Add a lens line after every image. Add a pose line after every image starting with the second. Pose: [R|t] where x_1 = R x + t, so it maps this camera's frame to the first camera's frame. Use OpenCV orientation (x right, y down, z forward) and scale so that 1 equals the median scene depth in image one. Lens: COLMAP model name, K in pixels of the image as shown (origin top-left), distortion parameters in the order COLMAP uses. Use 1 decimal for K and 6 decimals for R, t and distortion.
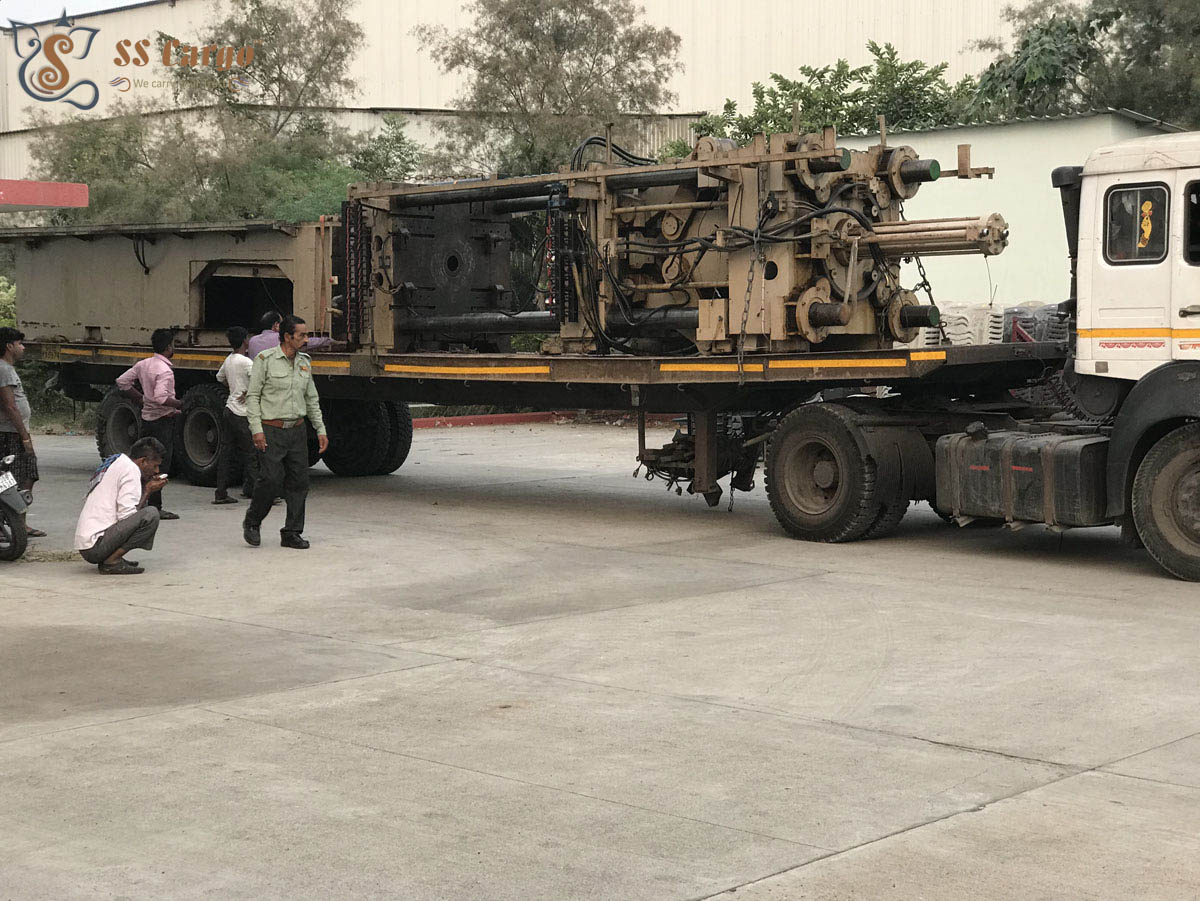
lens RADIAL K [[1824.2, 0, 600.0], [0, 1824.2, 450.5], [0, 0, 1]] dist [-0.095359, 0.765234]
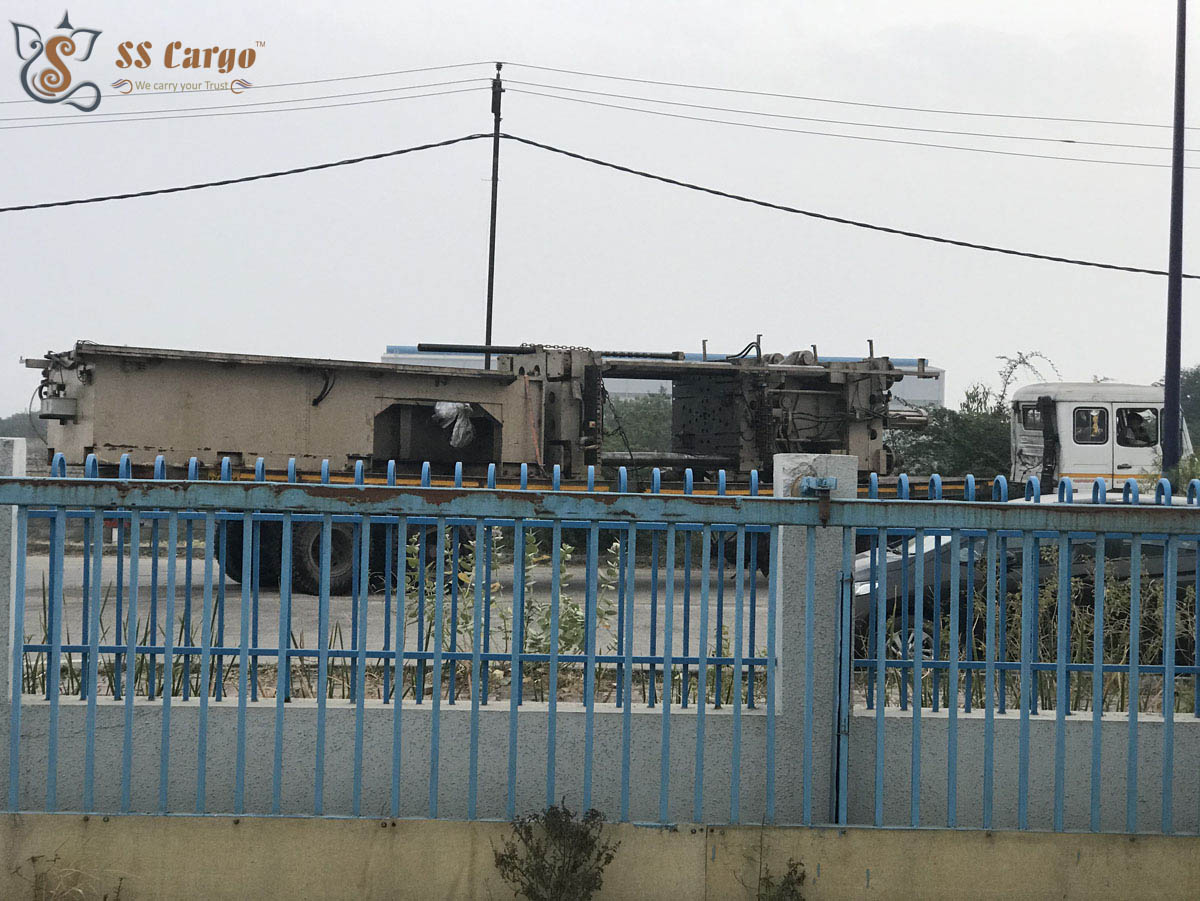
lens RADIAL K [[1824.2, 0, 600.0], [0, 1824.2, 450.5], [0, 0, 1]] dist [-0.095359, 0.765234]
pose [[0.424612, 0.020432, 0.905145, -1.313905], [0.040107, 0.998339, -0.041350, -0.019507], [-0.904487, 0.053861, 0.423088, 0.419883]]
